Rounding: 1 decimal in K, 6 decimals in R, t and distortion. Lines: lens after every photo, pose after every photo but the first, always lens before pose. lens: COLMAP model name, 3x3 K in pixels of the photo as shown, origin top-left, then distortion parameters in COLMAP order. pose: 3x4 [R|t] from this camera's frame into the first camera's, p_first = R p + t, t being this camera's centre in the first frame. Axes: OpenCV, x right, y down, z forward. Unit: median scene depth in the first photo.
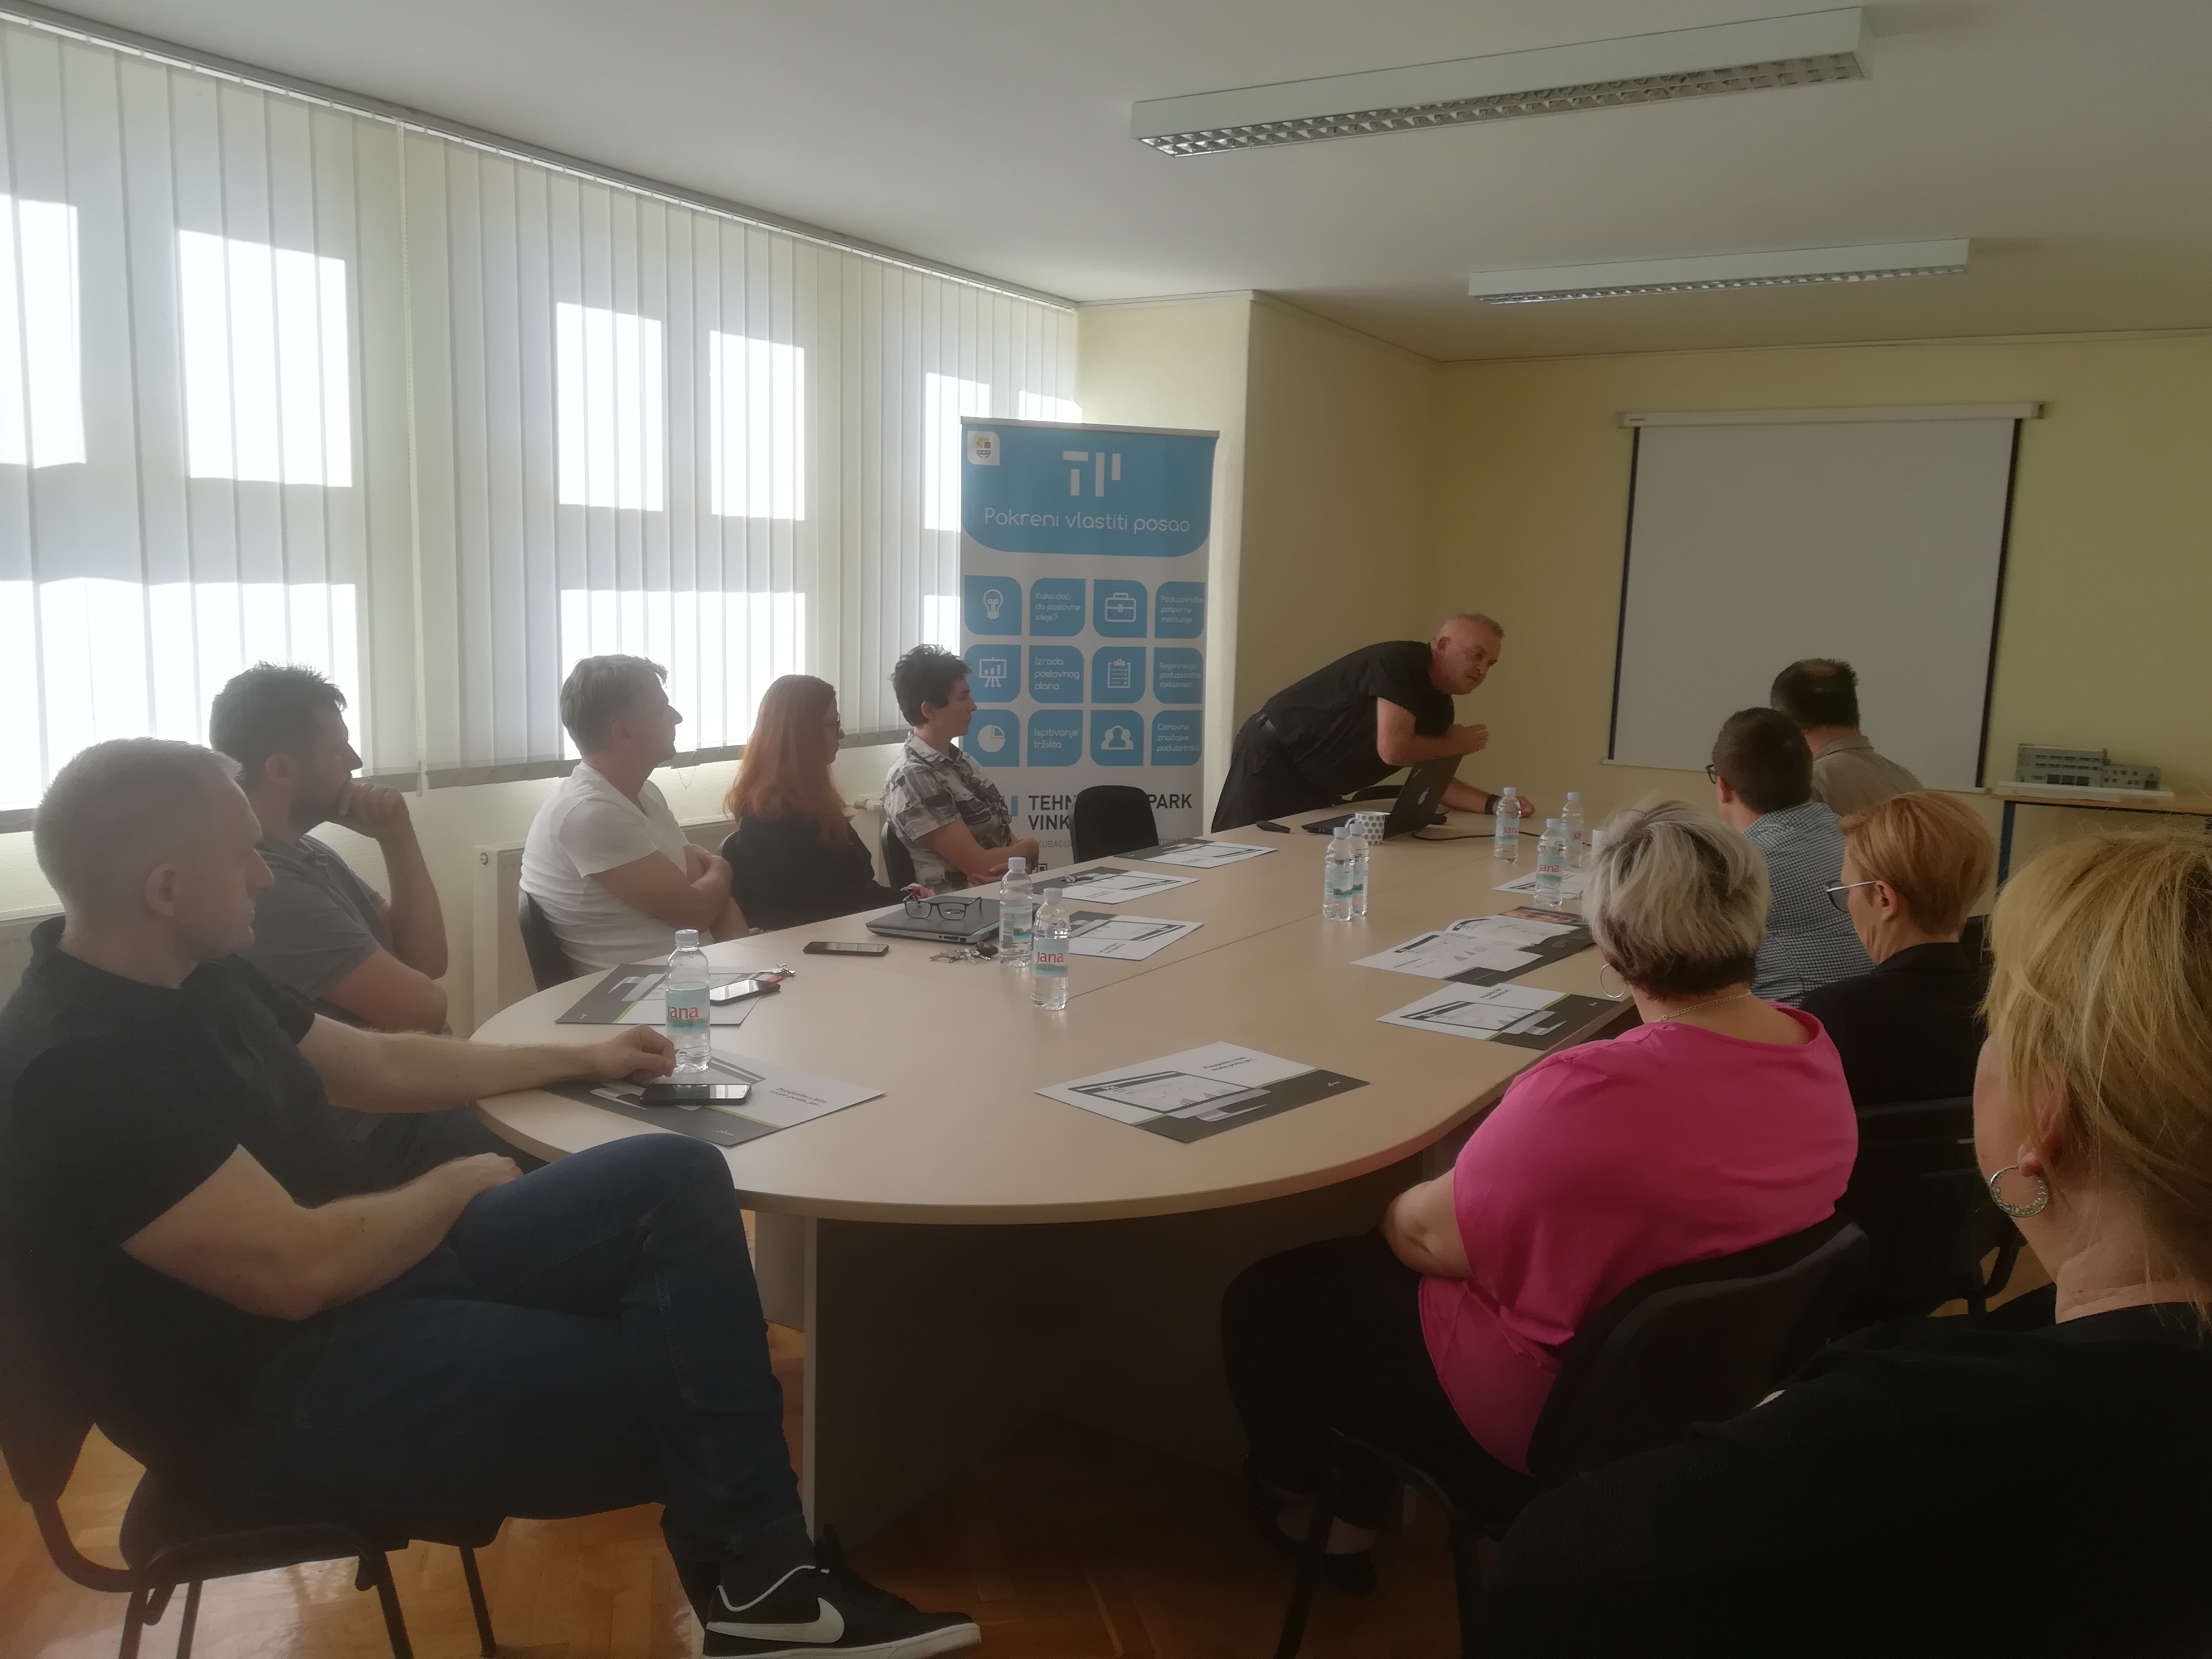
lens RADIAL K [[1658.6, 0, 1106.0], [0, 1658.6, 829.5], [0, 0, 1]] dist [0.070719, -0.084416]
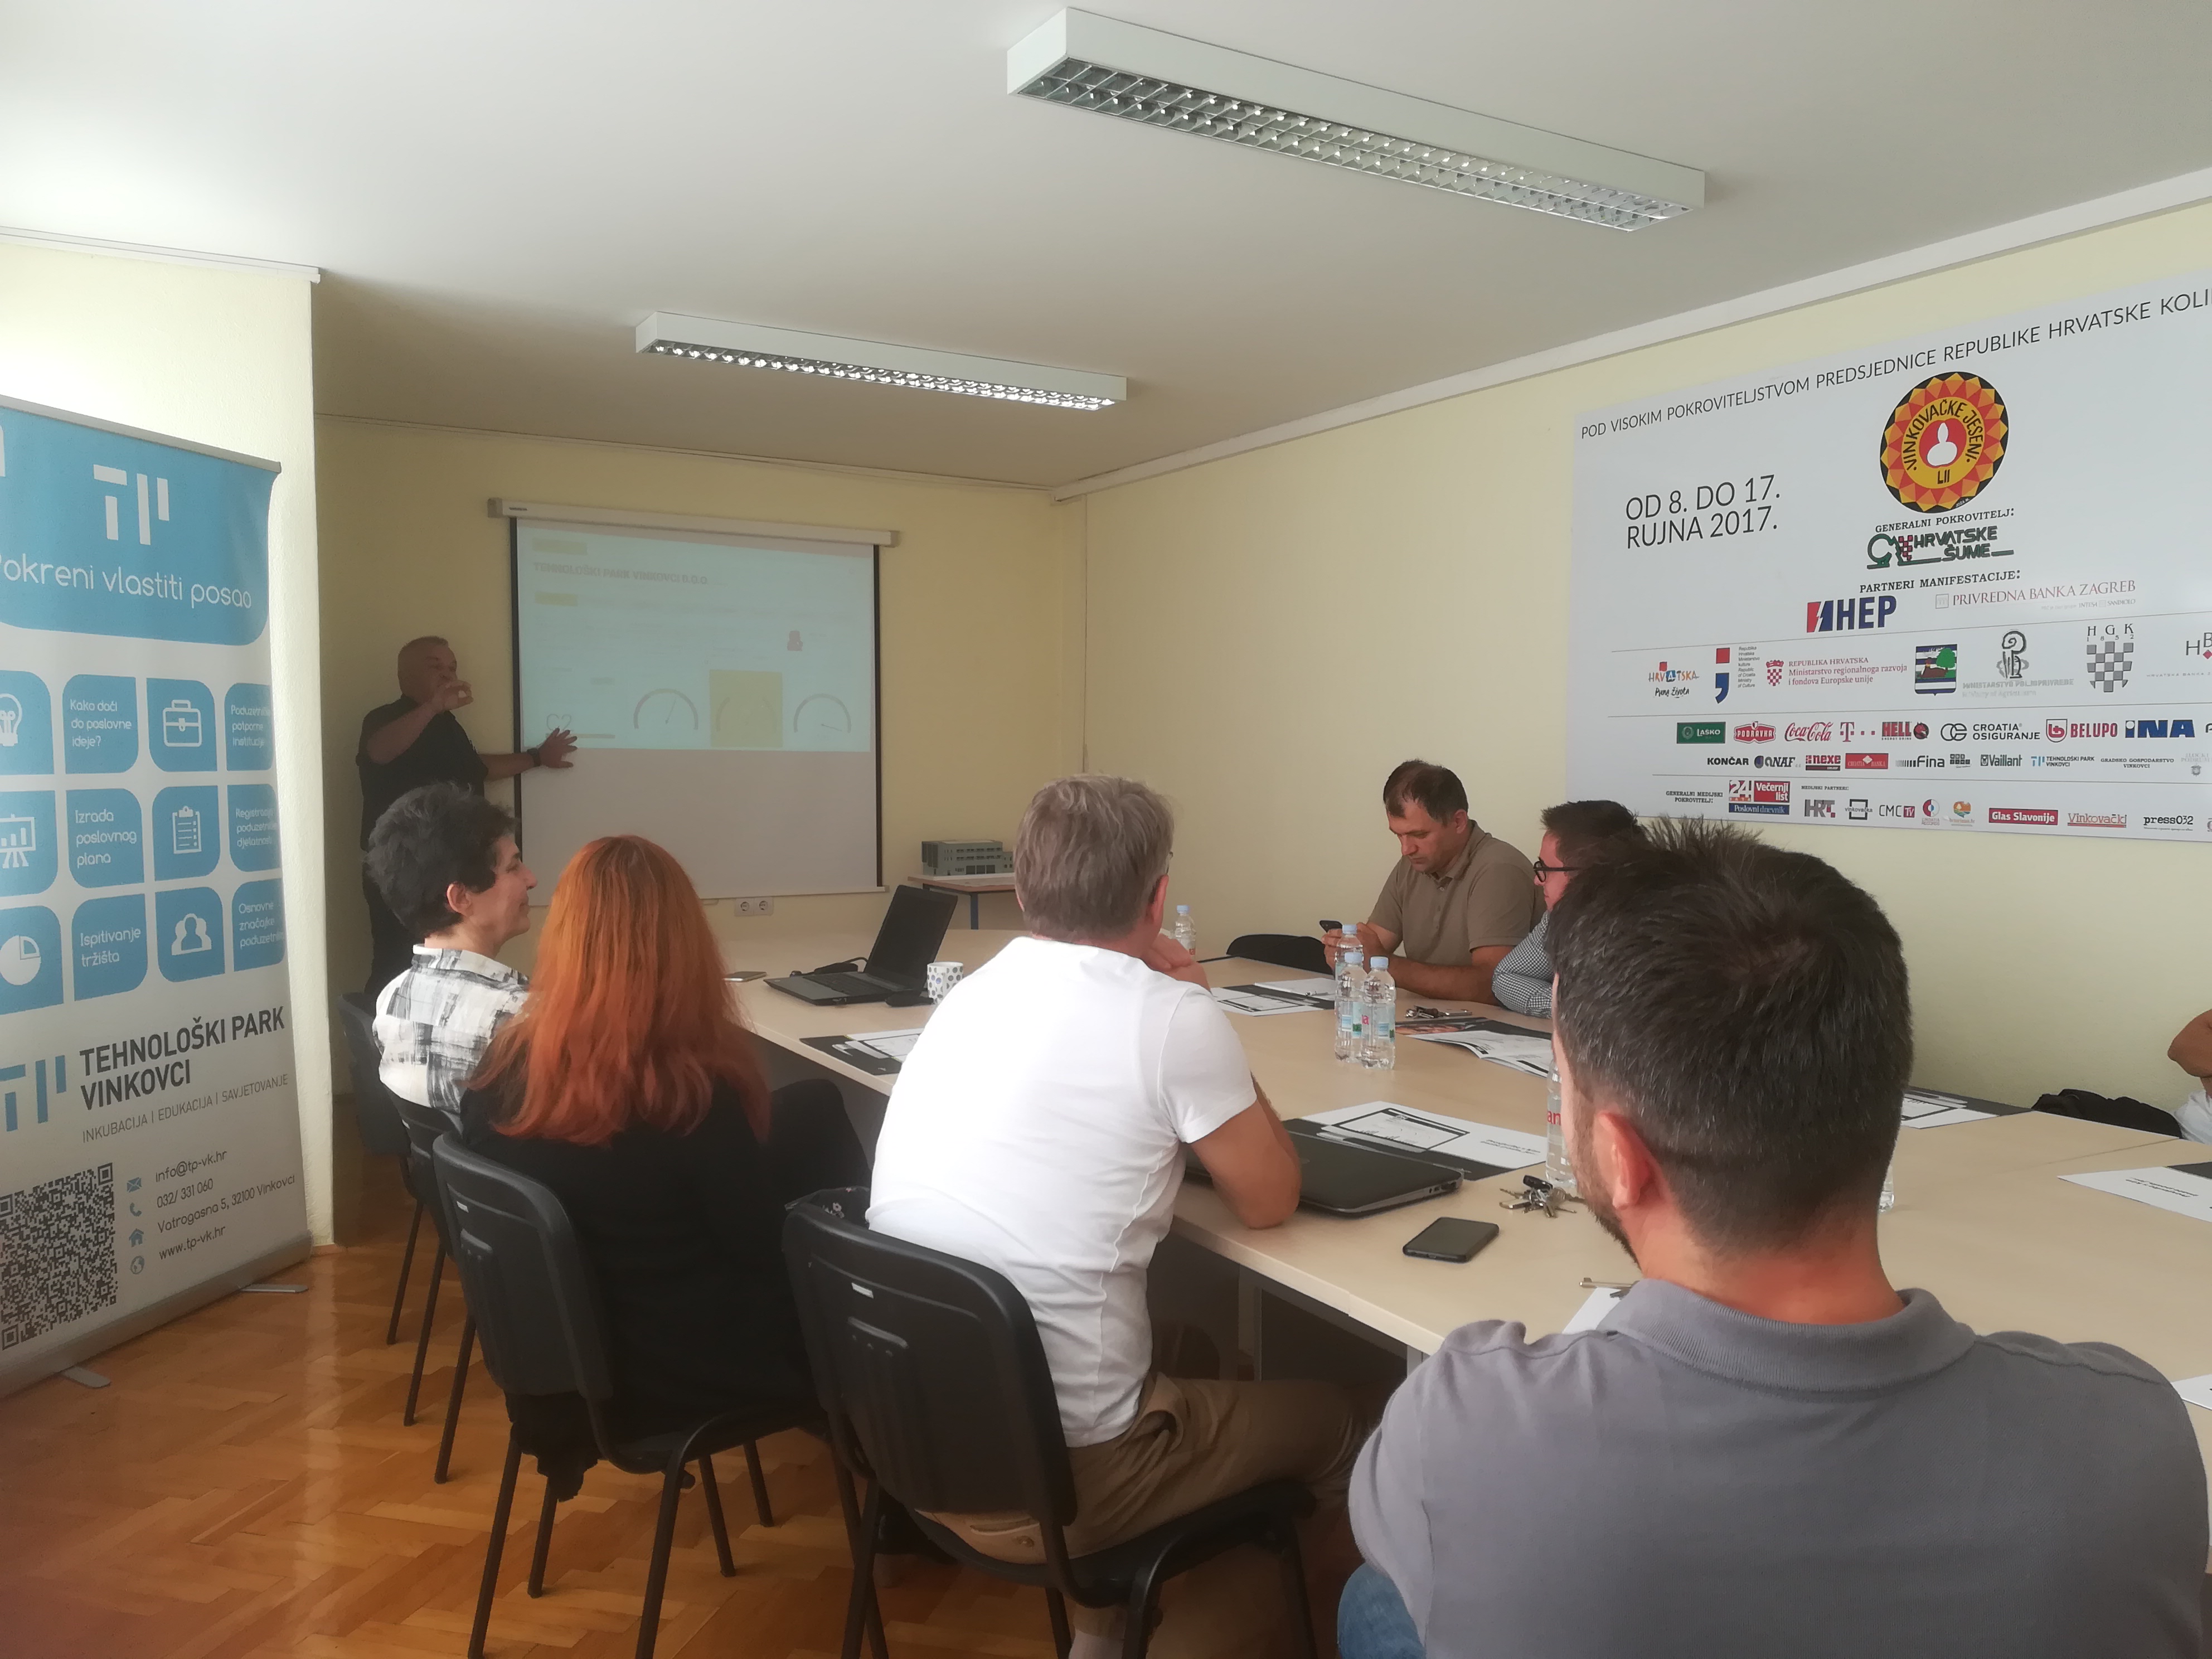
lens RADIAL K [[1658.6, 0, 1106.0], [0, 1658.6, 829.5], [0, 0, 1]] dist [0.070719, -0.084416]
pose [[0.507355, -0.068762, 0.858989, -0.359016], [0.132679, 0.991159, 0.000976, -0.049664], [-0.851462, 0.113475, 0.511993, 0.391935]]
